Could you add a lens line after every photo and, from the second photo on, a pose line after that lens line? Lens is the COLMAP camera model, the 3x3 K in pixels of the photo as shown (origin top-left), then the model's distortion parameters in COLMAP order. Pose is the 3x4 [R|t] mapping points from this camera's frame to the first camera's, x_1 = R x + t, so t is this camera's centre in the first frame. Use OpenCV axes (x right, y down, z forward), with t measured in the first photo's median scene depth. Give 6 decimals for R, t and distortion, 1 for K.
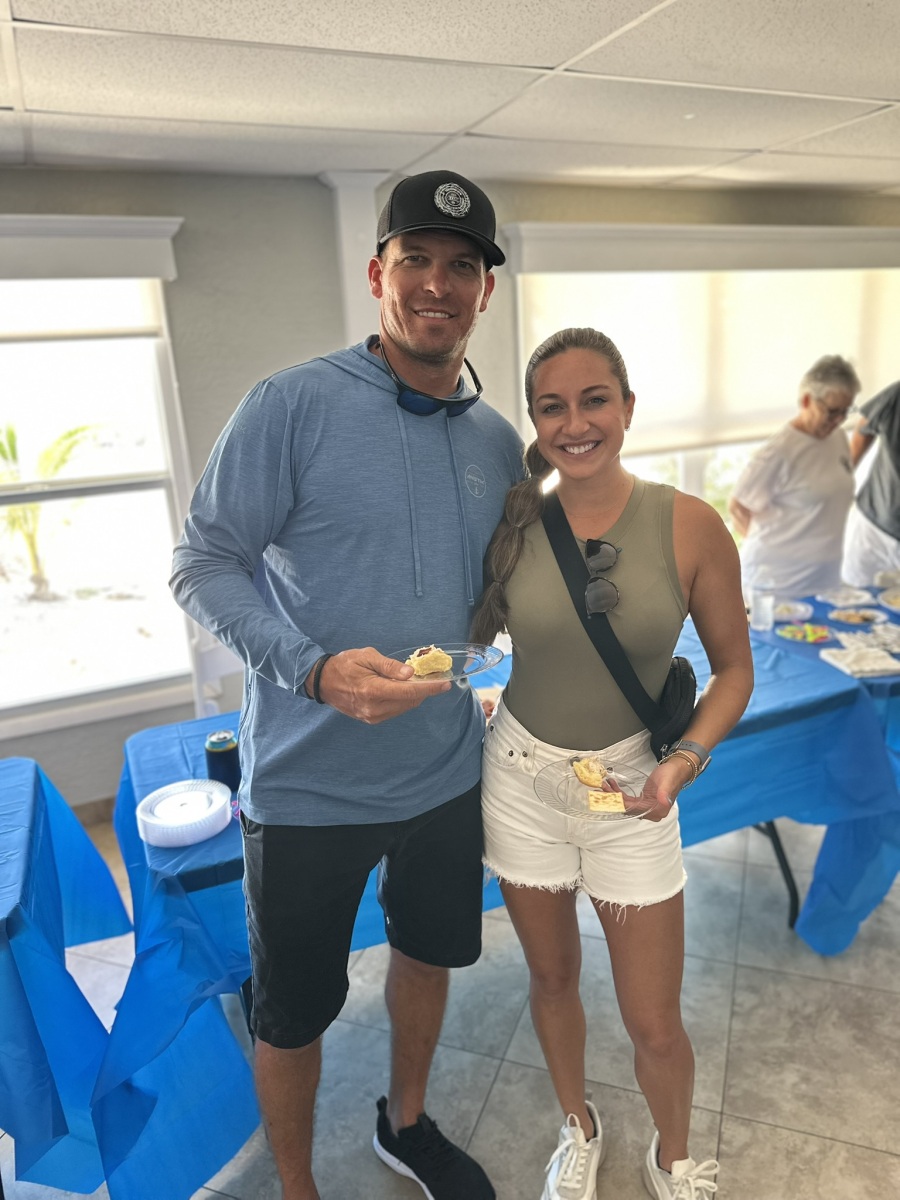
lens RADIAL K [[843.8, 0, 451.8], [0, 843.8, 598.8], [0, 0, 1]] dist [0.014024, -0.025086]
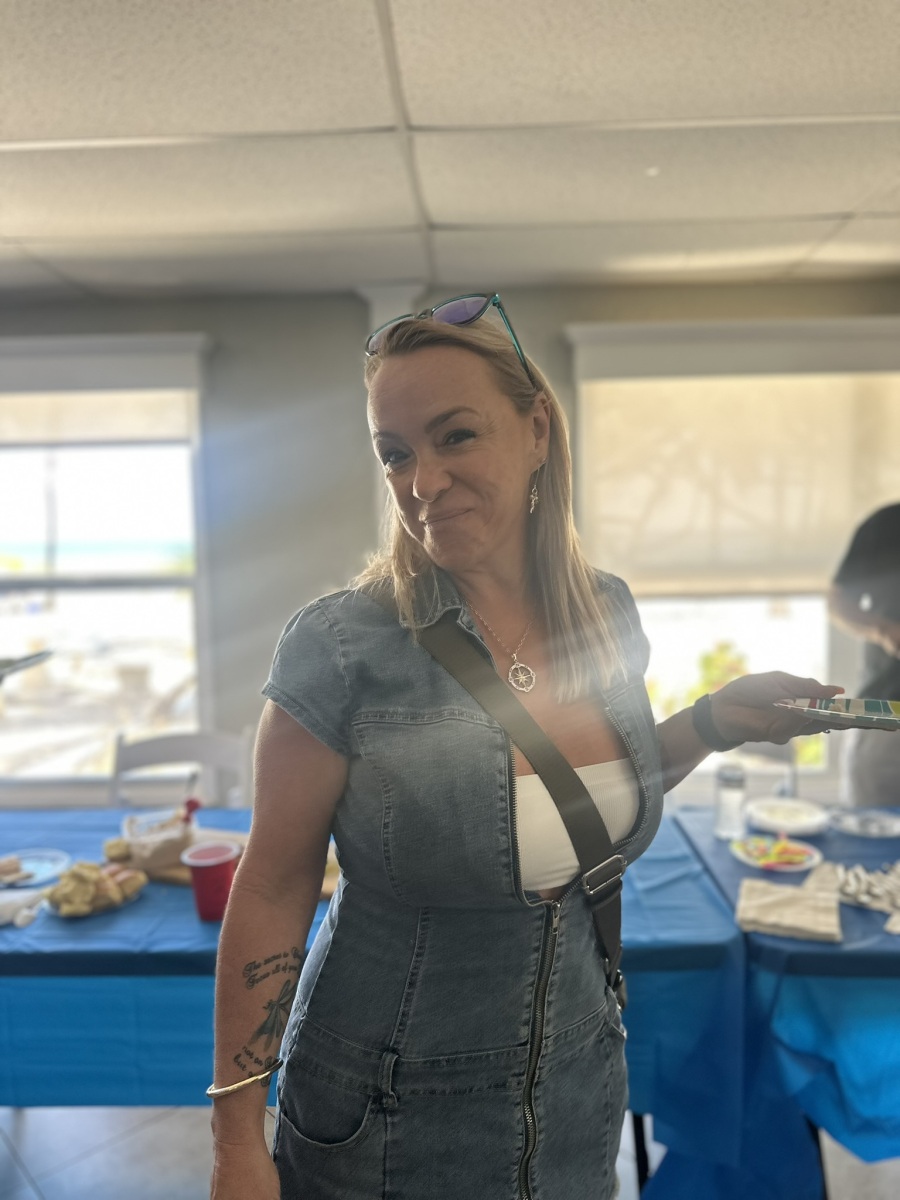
lens RADIAL K [[843.8, 0, 449.4], [0, 843.8, 605.1], [0, 0, 1]] dist [0.014024, -0.025086]
pose [[0.903458, 0.075892, -0.421904, 0.472035], [-0.142623, 0.981350, -0.128884, -0.029698], [0.404254, 0.176615, 0.897433, 0.262940]]
